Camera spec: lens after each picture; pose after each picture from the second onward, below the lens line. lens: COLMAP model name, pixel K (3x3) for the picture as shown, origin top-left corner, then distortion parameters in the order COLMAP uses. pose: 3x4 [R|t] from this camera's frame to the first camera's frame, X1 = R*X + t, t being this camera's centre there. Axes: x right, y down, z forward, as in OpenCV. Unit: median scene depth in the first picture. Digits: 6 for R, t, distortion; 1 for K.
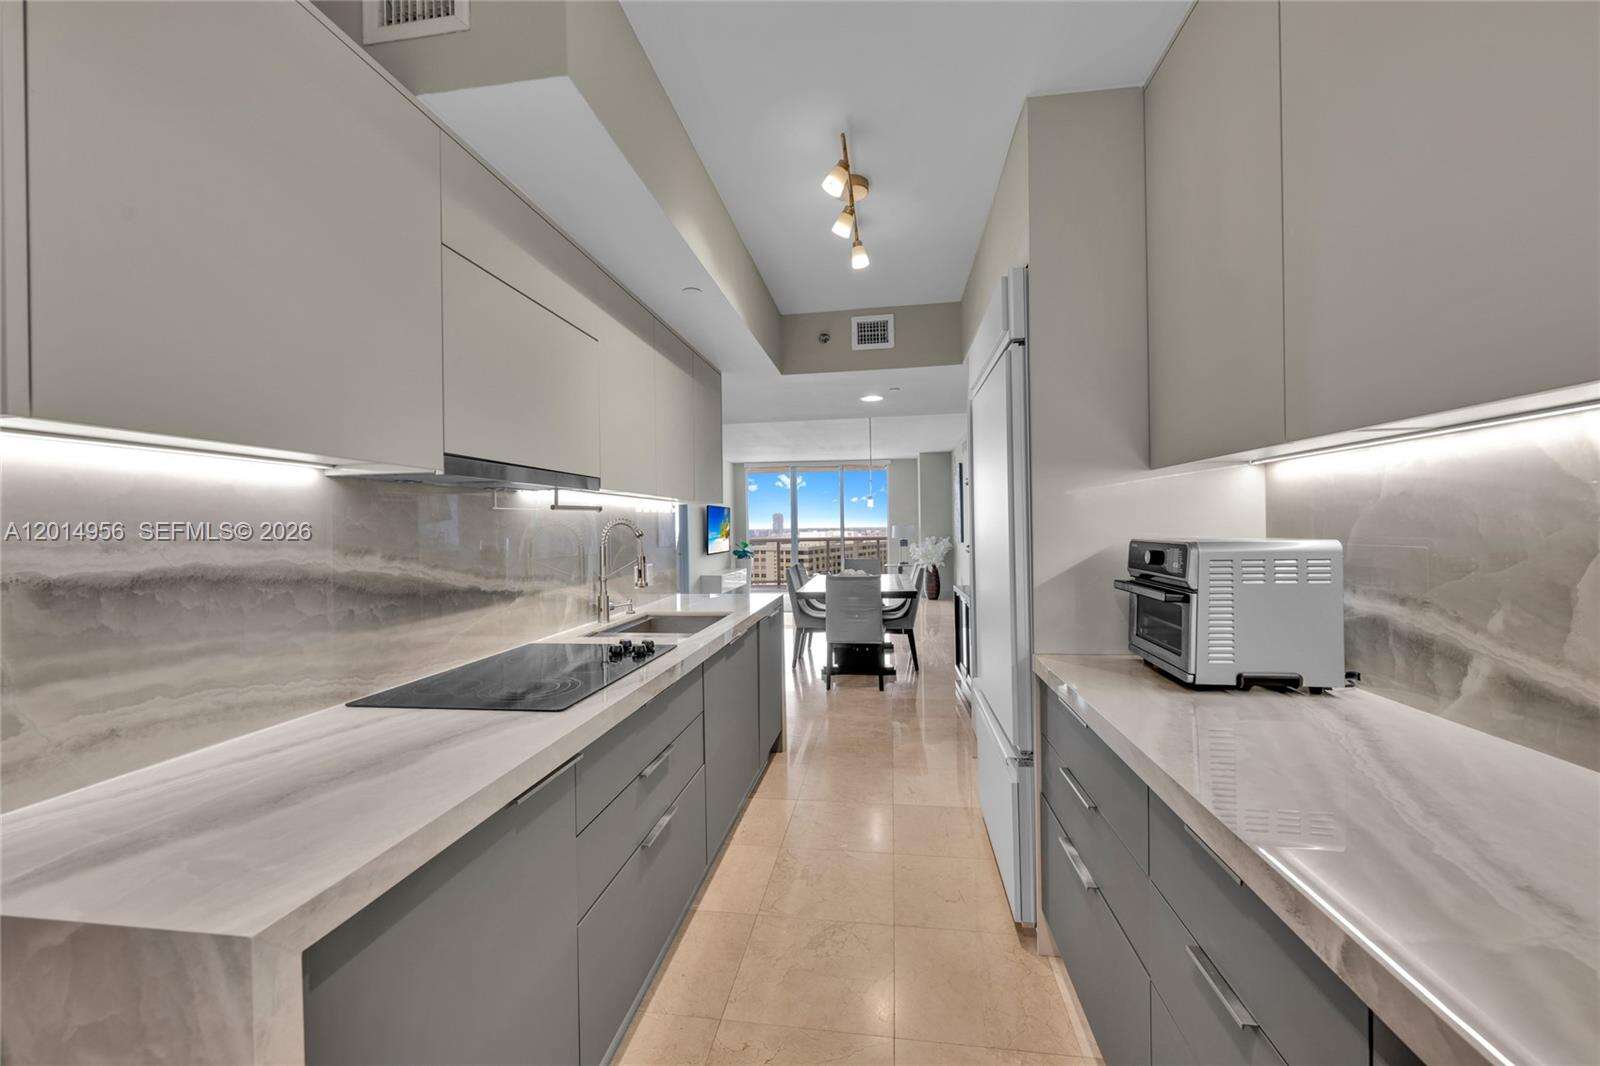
lens RADIAL K [[631.6, 0, 794.4], [0, 631.6, 530.7], [0, 0, 1]] dist [-0.000655, 0.000024]
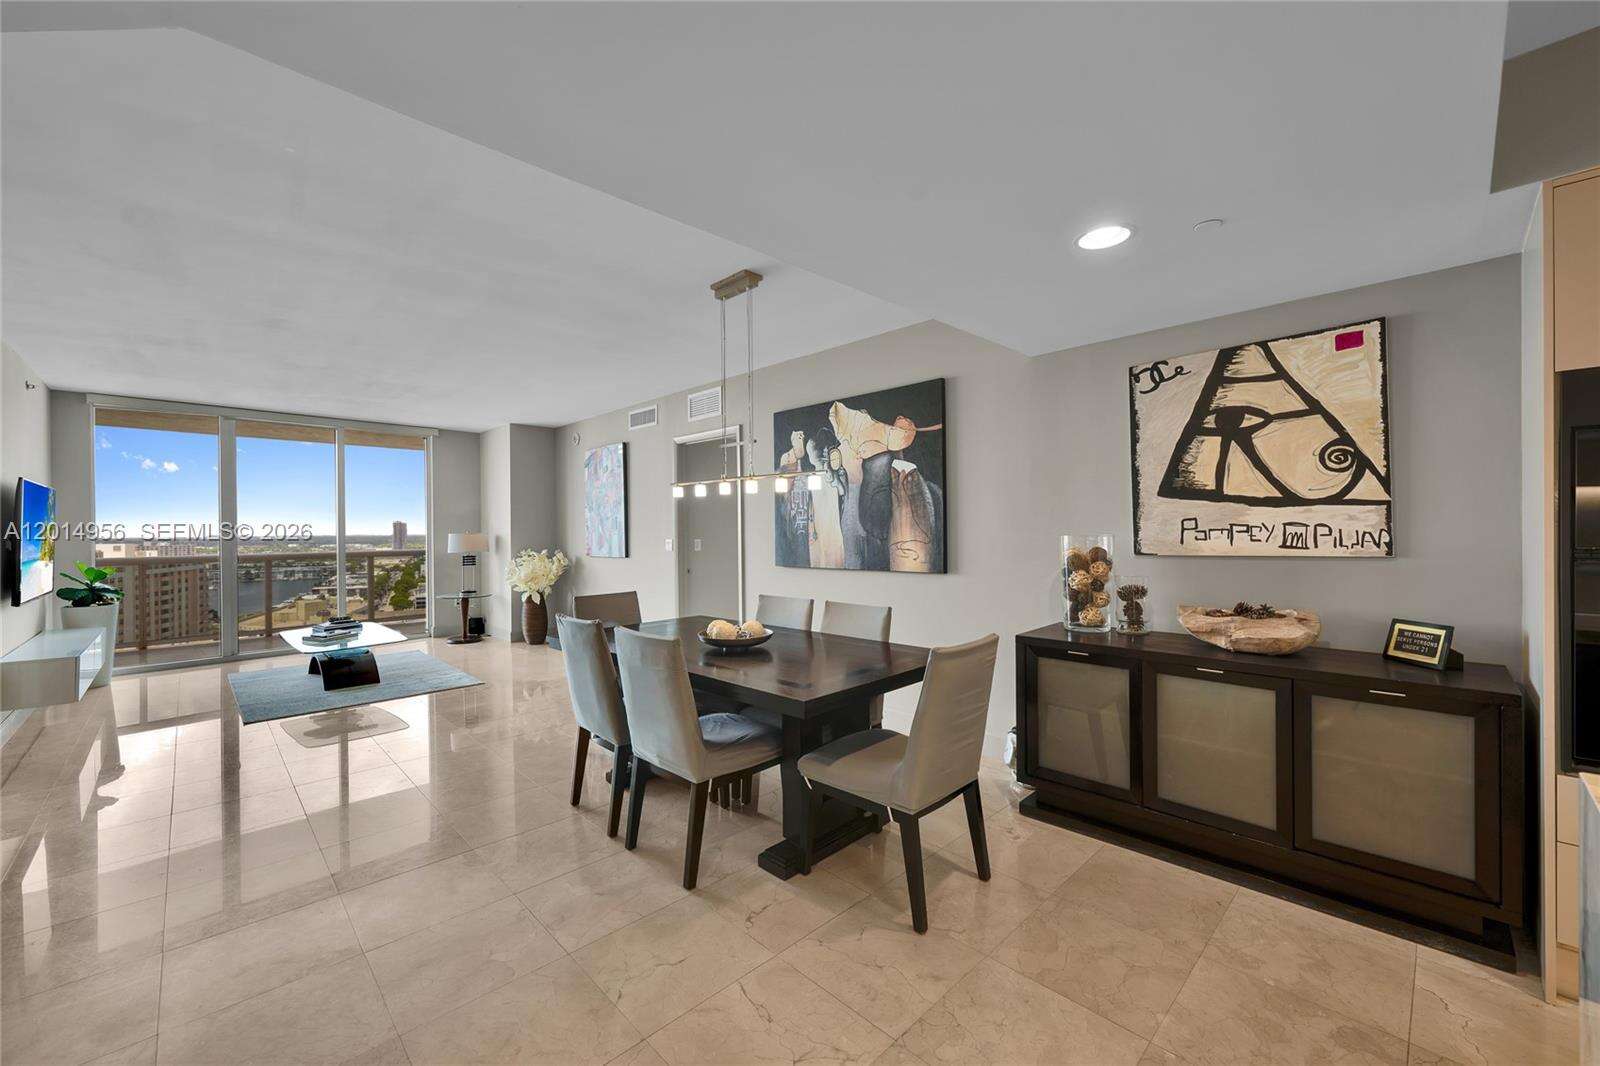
lens RADIAL K [[631.6, 0, 794.4], [0, 631.6, 530.7], [0, 0, 1]] dist [-0.000655, 0.000024]
pose [[0.608954, 0.007557, 0.793169, -0.779988], [0.005400, 0.999892, -0.013672, -0.001562], [-0.793187, 0.012609, 0.608848, 1.985451]]
